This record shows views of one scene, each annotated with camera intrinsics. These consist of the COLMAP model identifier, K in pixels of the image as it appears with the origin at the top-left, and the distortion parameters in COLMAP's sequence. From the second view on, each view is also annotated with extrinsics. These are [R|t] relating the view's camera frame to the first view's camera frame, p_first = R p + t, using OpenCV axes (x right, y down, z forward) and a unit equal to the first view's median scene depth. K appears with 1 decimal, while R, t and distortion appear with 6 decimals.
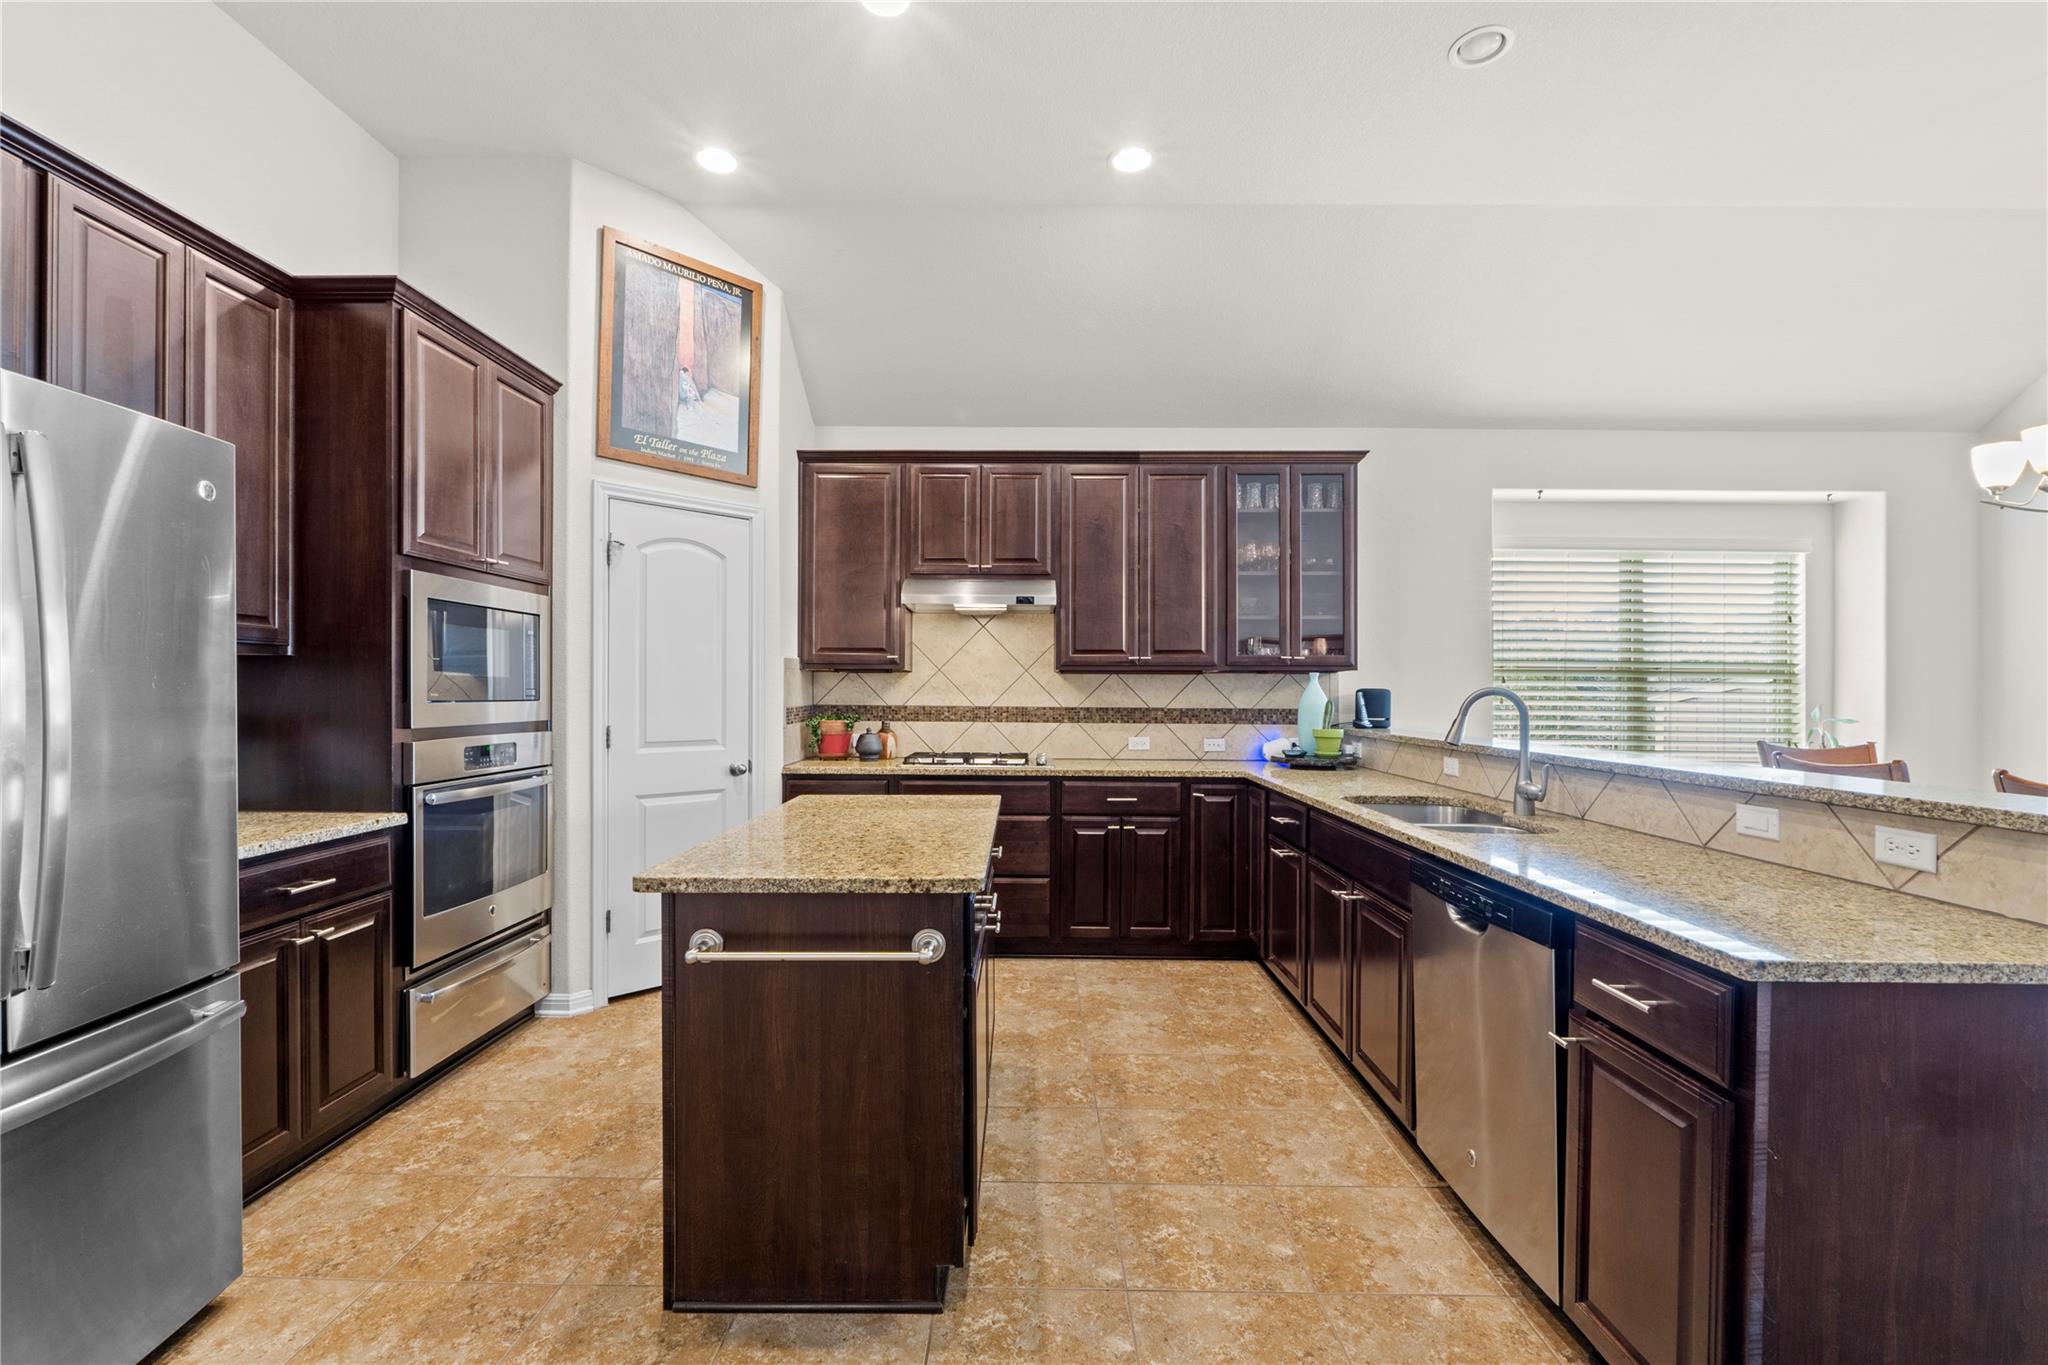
lens RADIAL K [[873.5, 0, 1023.1], [0, 873.5, 691.3], [0, 0, 1]] dist [-0.005136, -0.000362]
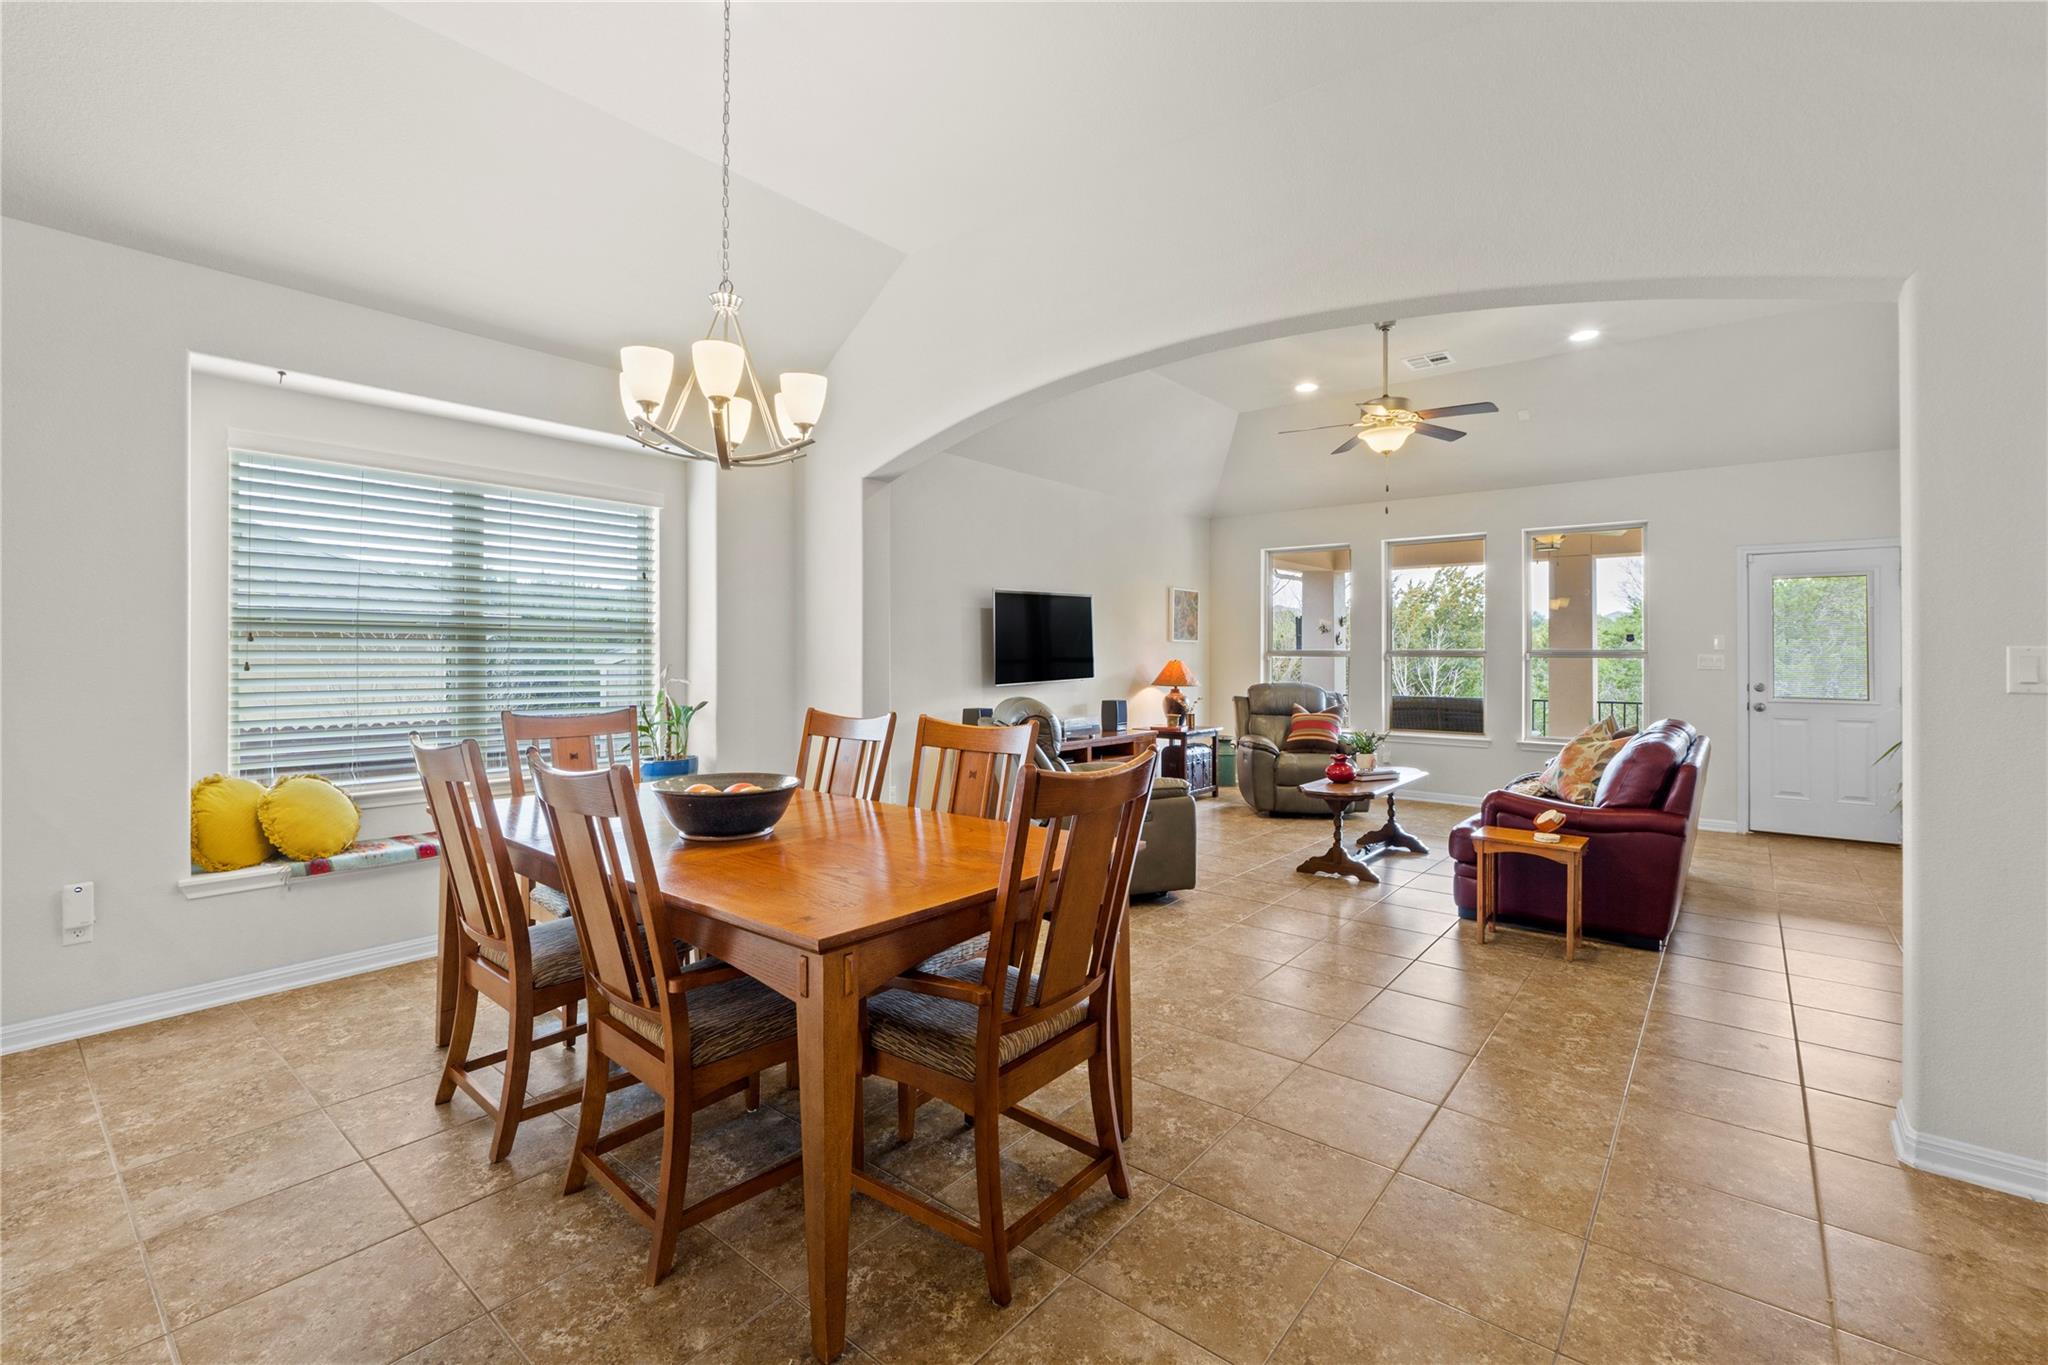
lens RADIAL K [[883.2, 0, 1023.6], [0, 883.2, 650.6], [0, 0, 1]] dist [-0.005911, 0.000297]
pose [[0.630166, -0.002927, 0.776455, 0.444265], [0.005091, 0.999987, -0.000363, 0.001591], [-0.776444, 0.004182, 0.630172, 0.078337]]
